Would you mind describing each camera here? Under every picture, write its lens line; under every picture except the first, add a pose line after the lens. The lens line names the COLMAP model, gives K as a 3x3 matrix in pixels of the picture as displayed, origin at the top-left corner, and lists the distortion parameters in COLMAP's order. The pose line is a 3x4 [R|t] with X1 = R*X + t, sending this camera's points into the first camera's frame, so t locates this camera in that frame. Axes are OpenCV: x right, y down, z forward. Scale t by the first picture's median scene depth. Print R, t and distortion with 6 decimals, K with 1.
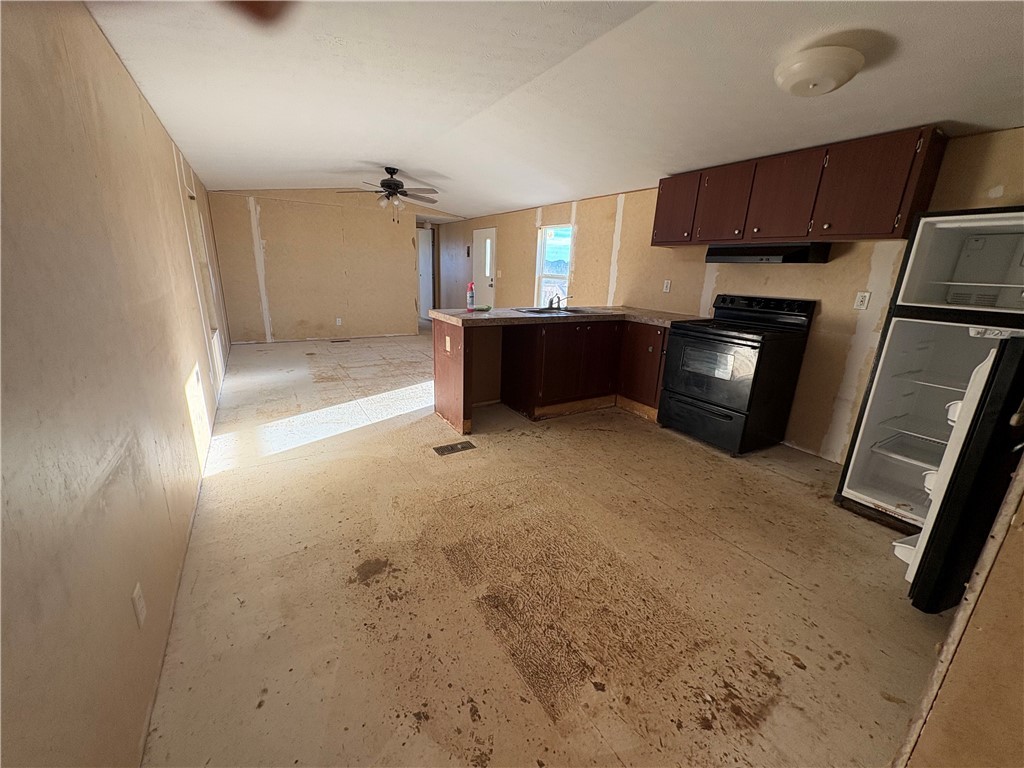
lens RADIAL K [[410.0, 0, 512.7], [0, 410.0, 386.6], [0, 0, 1]] dist [-0.001579, -0.000015]
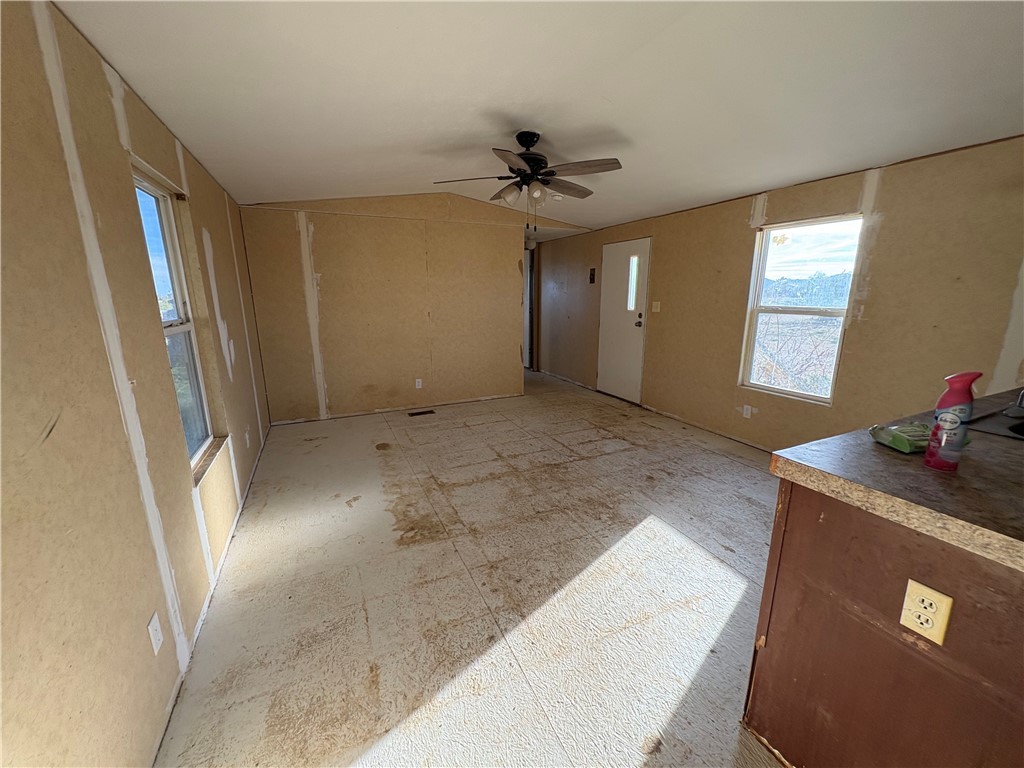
lens RADIAL K [[410.0, 0, 512.3], [0, 410.0, 386.4], [0, 0, 1]] dist [-0.001579, -0.000015]
pose [[0.992547, -0.016775, -0.120699, -0.251819], [0.009781, 0.998251, -0.058307, -0.153858], [0.121466, 0.056692, 0.990975, 0.454428]]
